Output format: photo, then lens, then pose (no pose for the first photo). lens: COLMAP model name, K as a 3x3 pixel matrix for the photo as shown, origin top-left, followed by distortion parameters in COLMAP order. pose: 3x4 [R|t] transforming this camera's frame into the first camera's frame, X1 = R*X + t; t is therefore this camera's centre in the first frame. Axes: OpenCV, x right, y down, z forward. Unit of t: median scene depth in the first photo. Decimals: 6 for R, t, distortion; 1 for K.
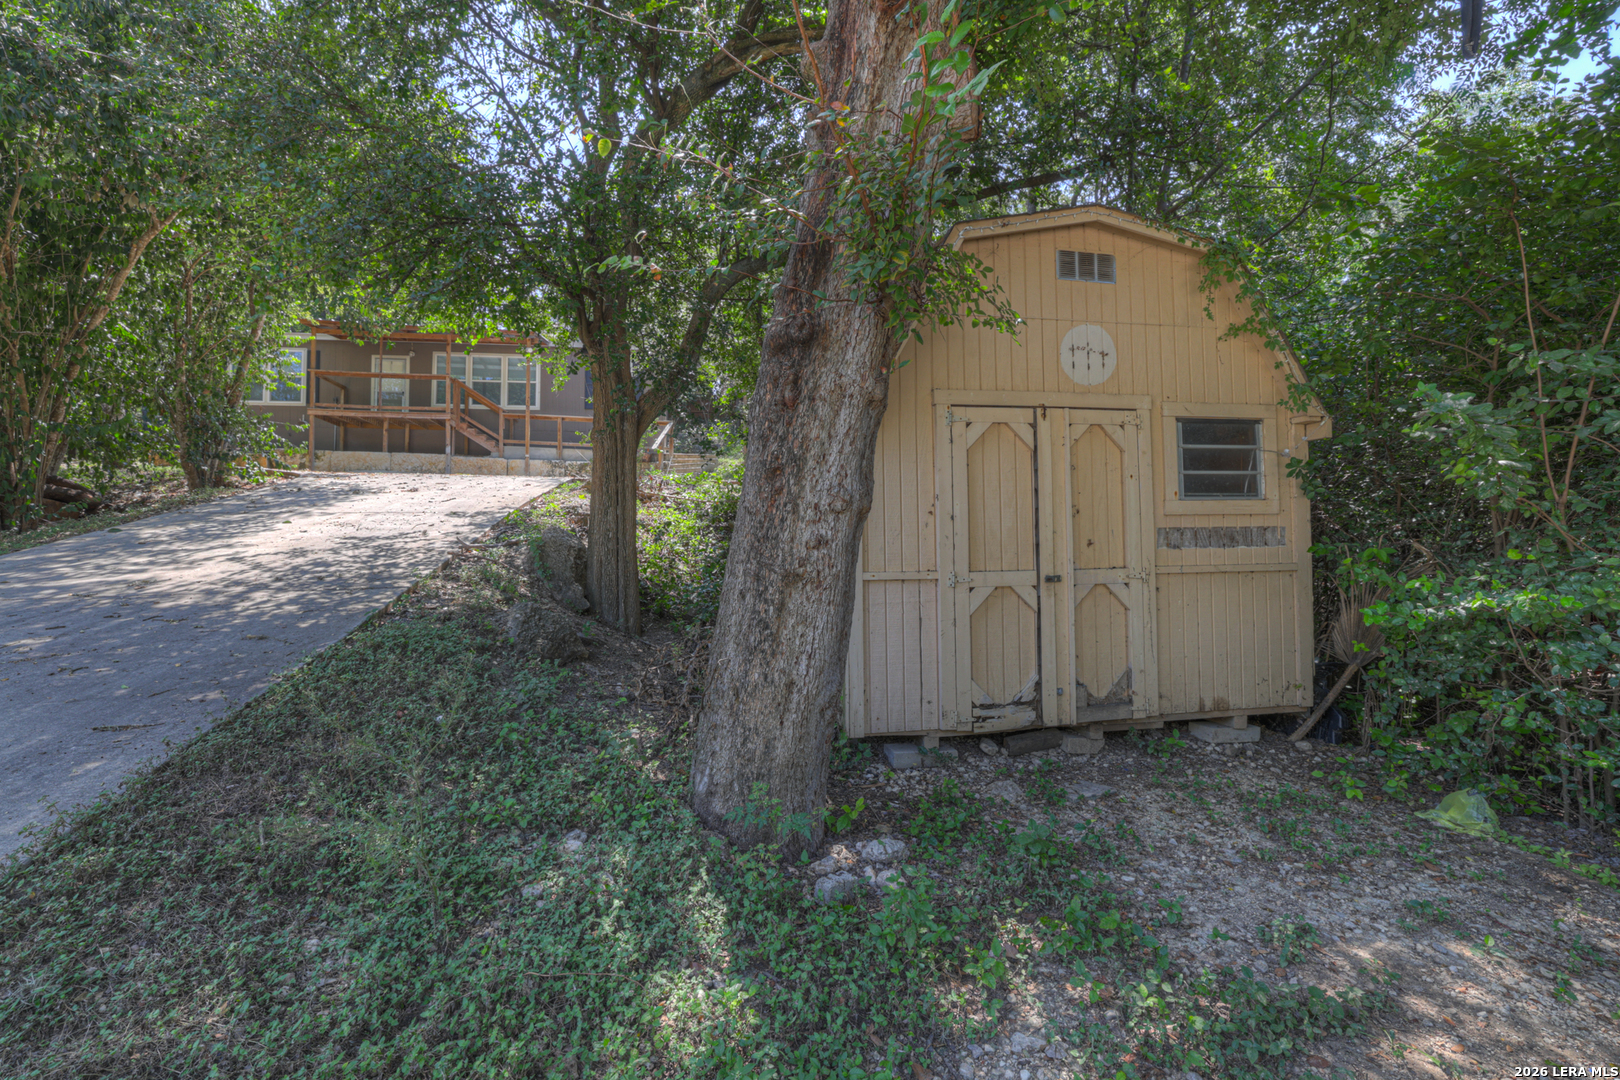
lens RADIAL K [[664.1, 0, 770.8], [0, 664.1, 550.3], [0, 0, 1]] dist [-0.001697, 0.000036]
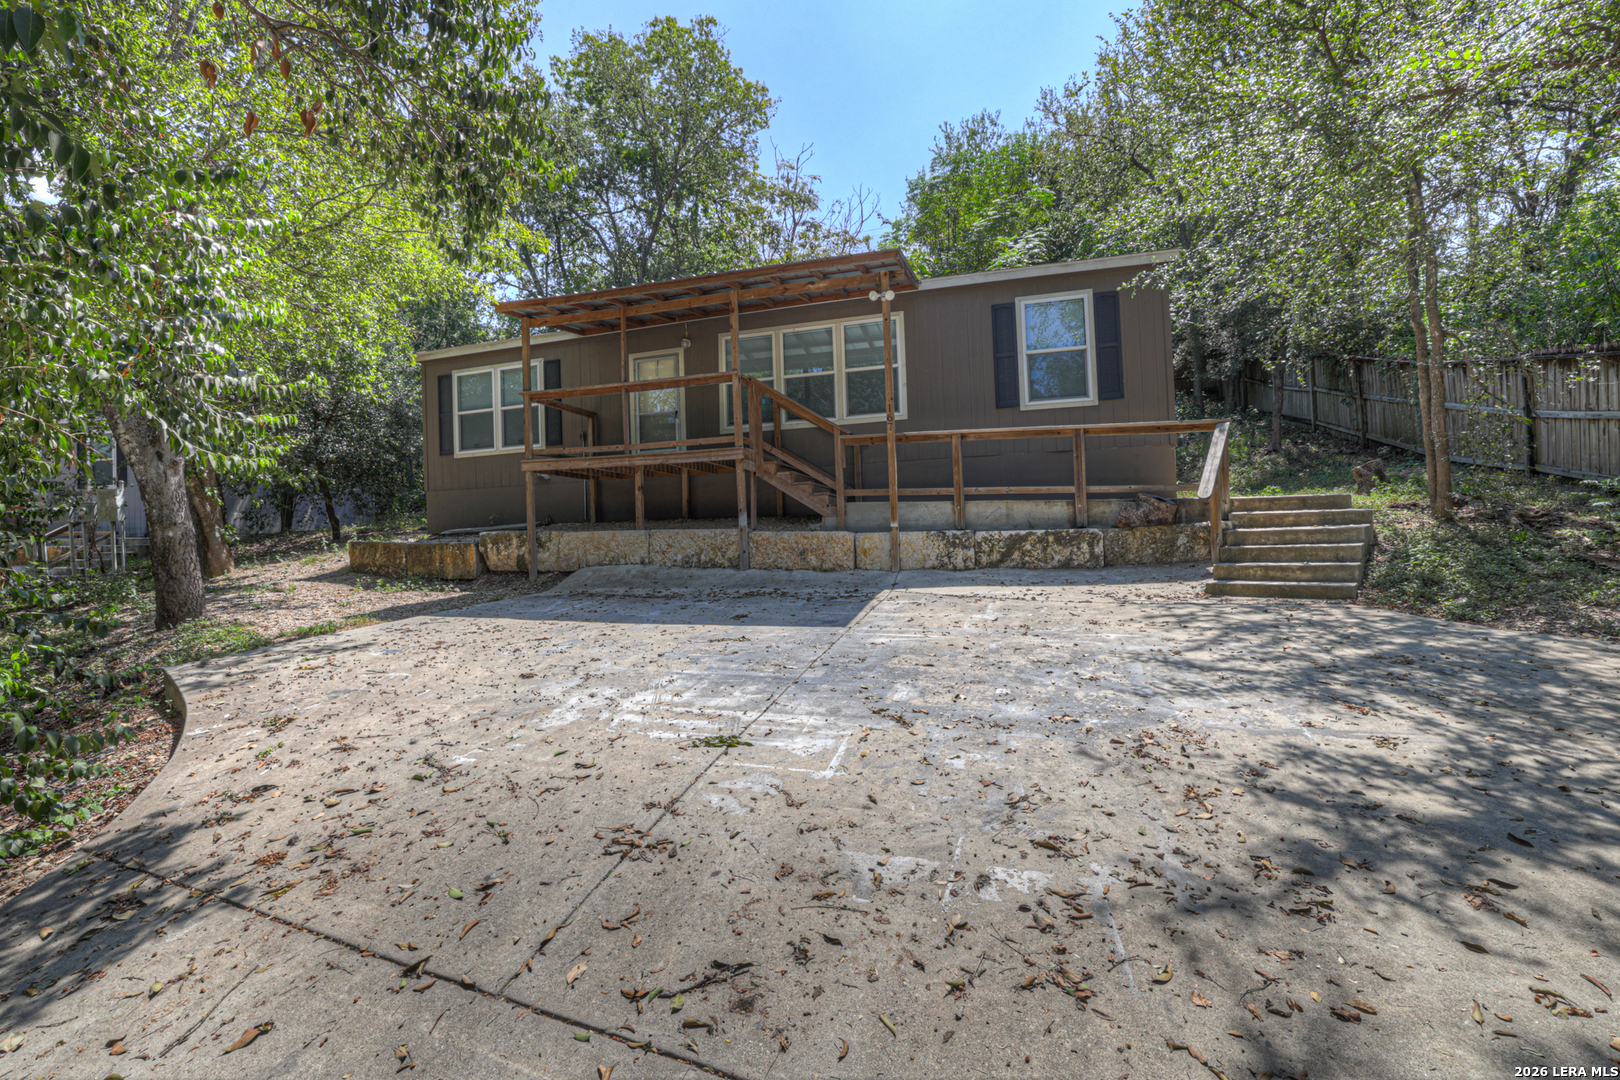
lens RADIAL K [[678.6, 0, 810.0], [0, 678.6, 540.0], [0, 0, 1]] dist [0.001887, 0.000769]
pose [[0.919842, -0.024837, -0.391502, -0.951957], [0.028223, 0.999597, 0.002897, -0.544549], [0.391272, -0.013714, 0.920173, 2.180006]]
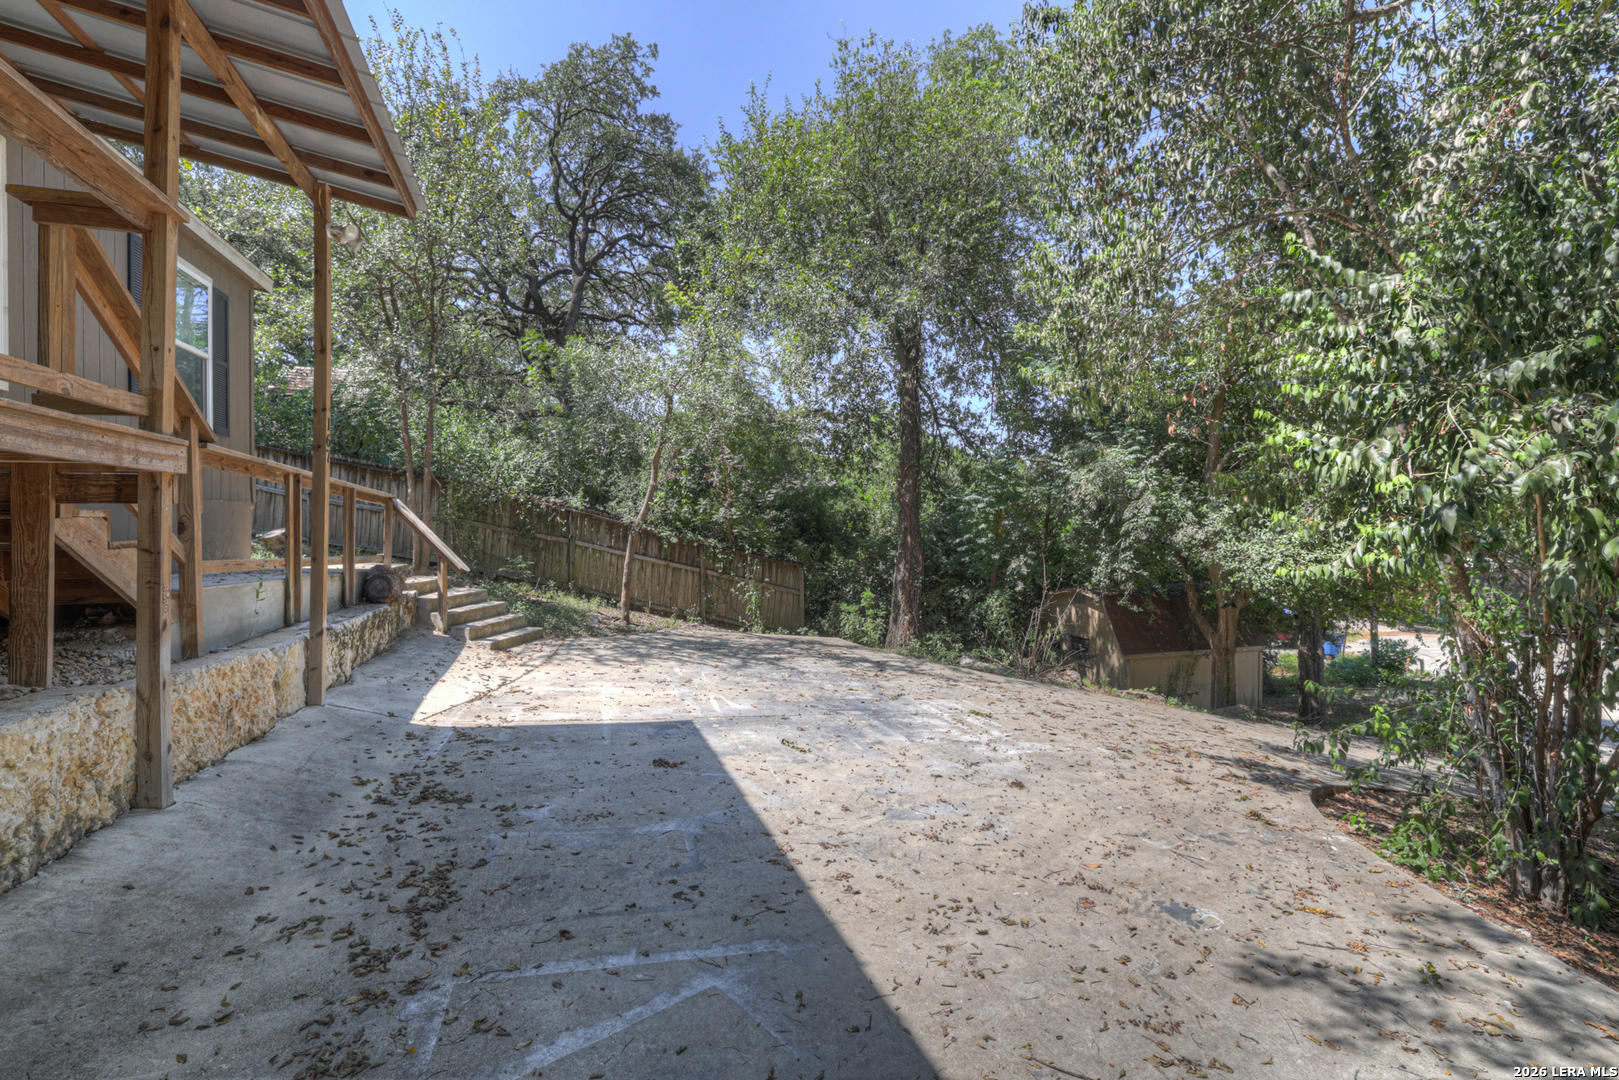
lens RADIAL K [[678.2, 0, 809.5], [0, 678.2, 540.0], [0, 0, 1]] dist [0.001887, 0.000769]
pose [[-0.196064, -0.016050, 0.980460, -2.736183], [-0.008215, 0.999858, 0.014724, -0.735736], [-0.980557, -0.005167, -0.196168, 3.472929]]
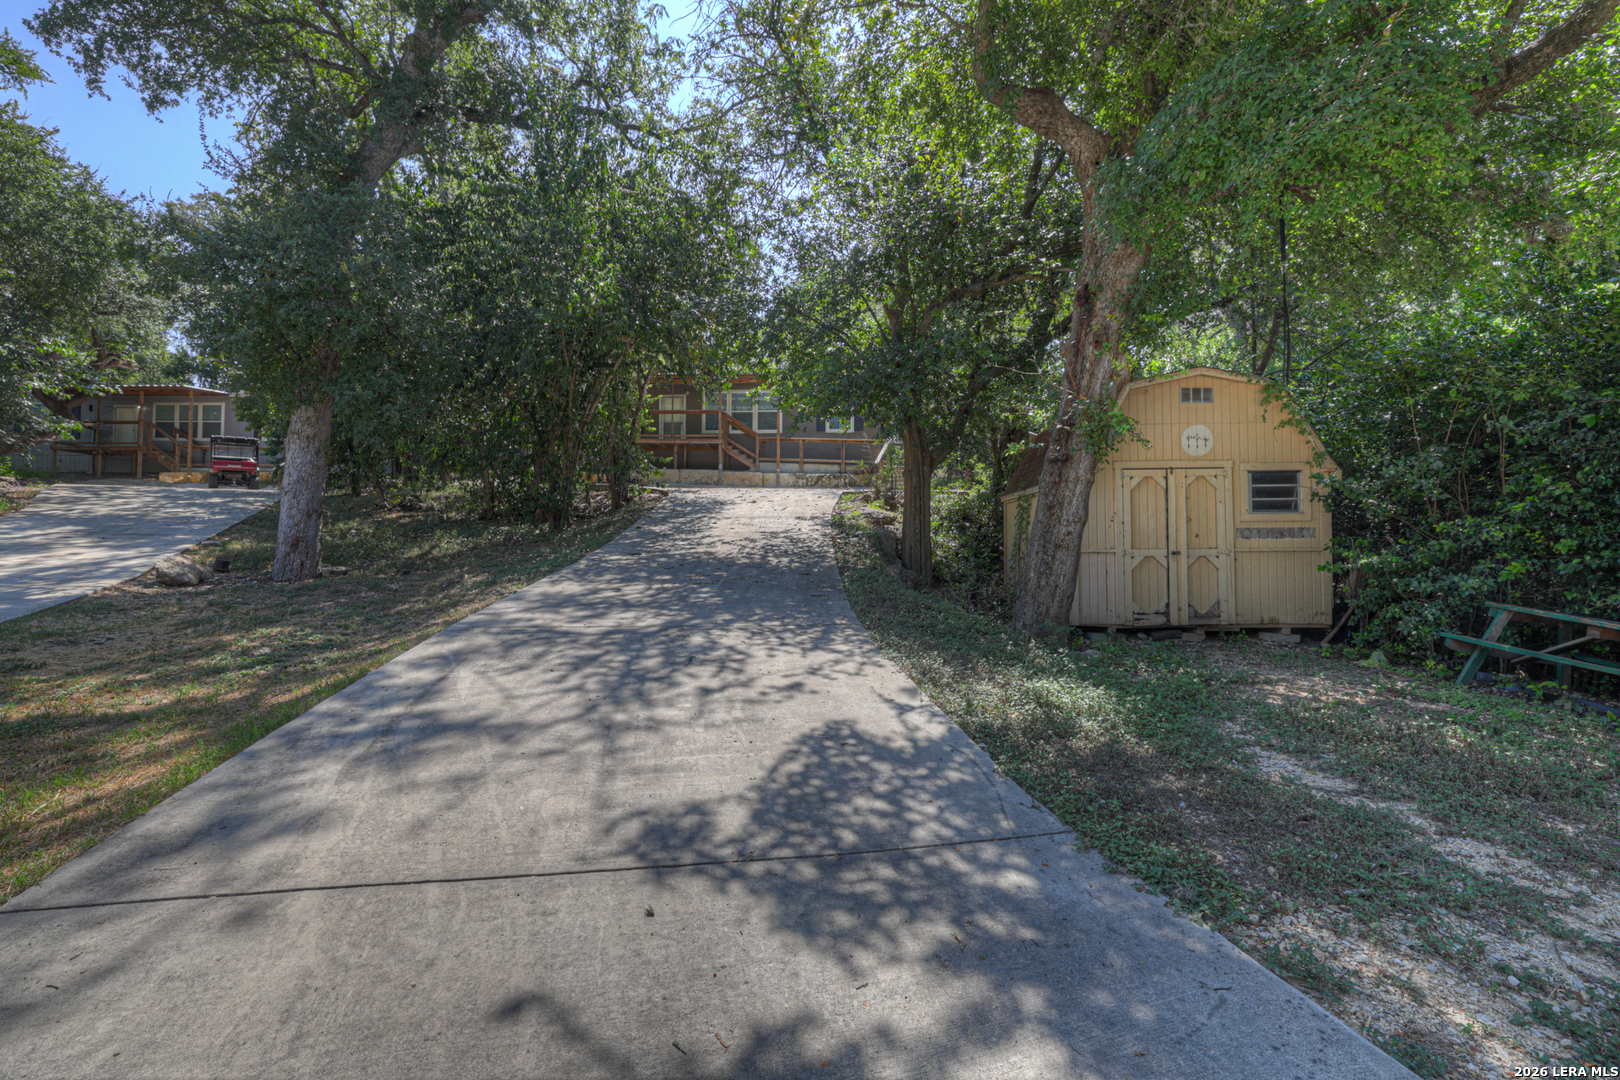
lens RADIAL K [[678.6, 0, 810.0], [0, 678.6, 540.0], [0, 0, 1]] dist [0.001887, 0.000769]
pose [[0.983684, 0.005613, -0.179819, -0.276947], [-0.007920, 0.999895, -0.012116, 0.033697], [0.179732, 0.013343, 0.983625, -1.138281]]
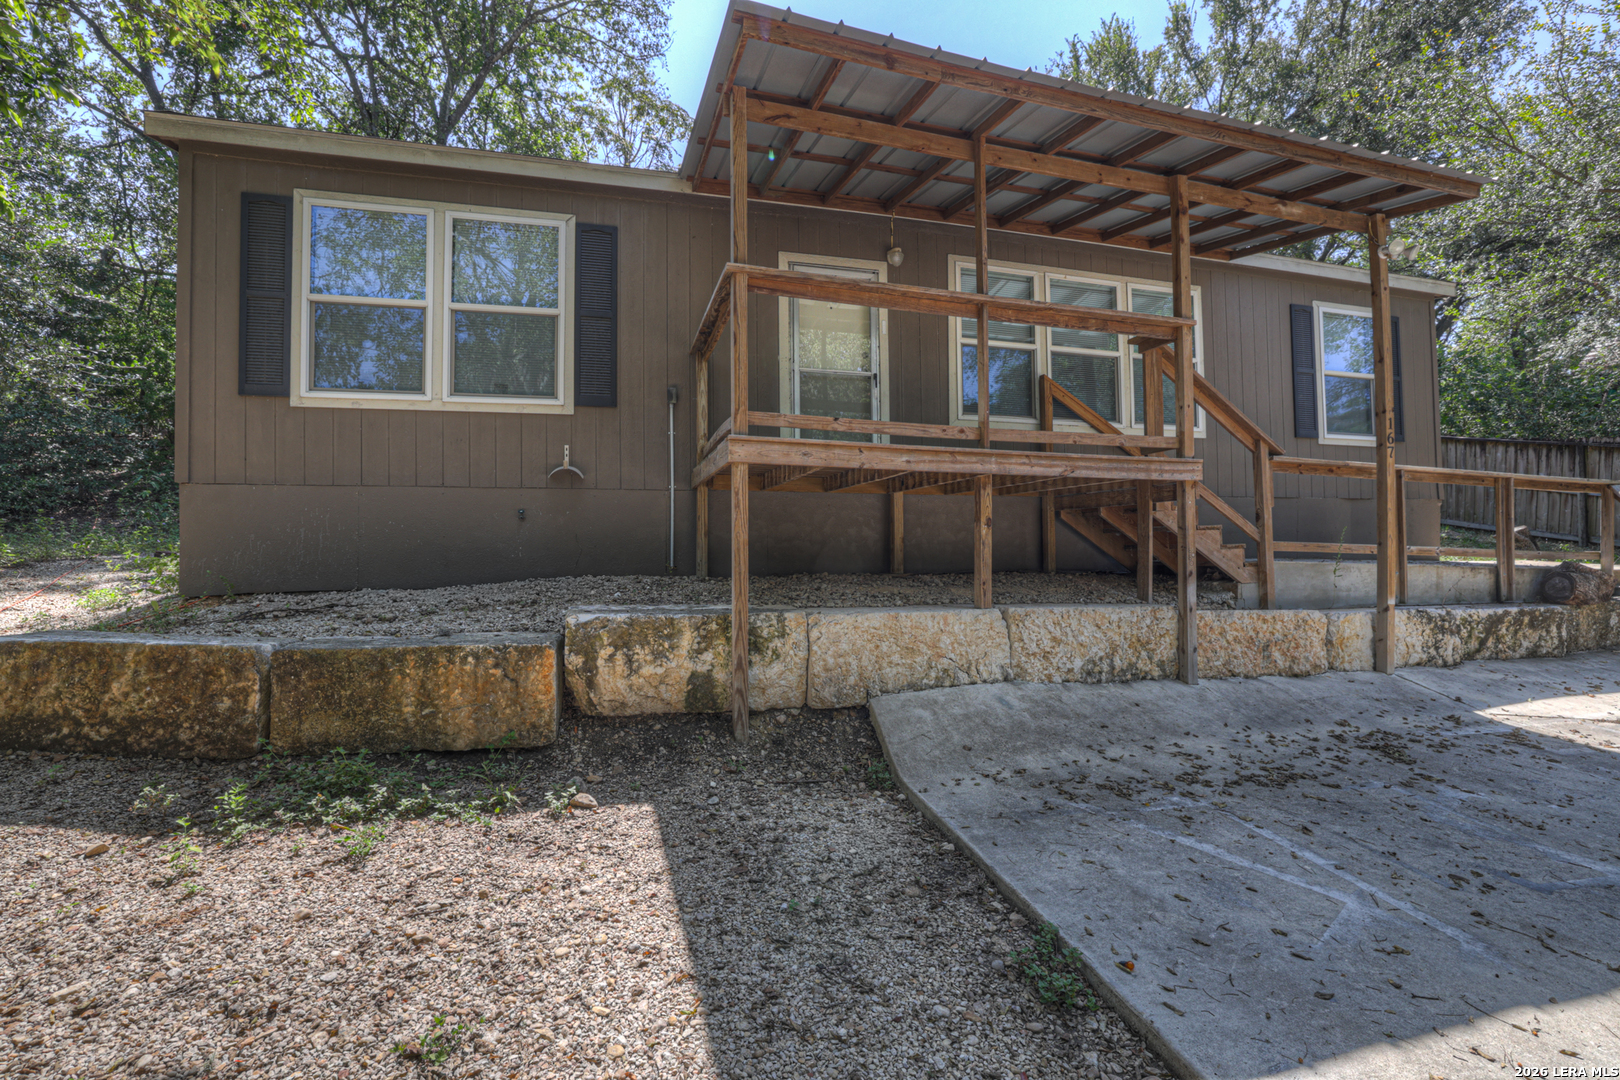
lens RADIAL K [[695.1, 0, 812.6], [0, 695.1, 525.4], [0, 0, 1]] dist [-0.013169, 0.015603]
pose [[0.985838, -0.000641, 0.167699, -2.749344], [0.005354, 0.999603, -0.027651, -0.685751], [-0.167615, 0.028158, 0.985450, 2.950102]]
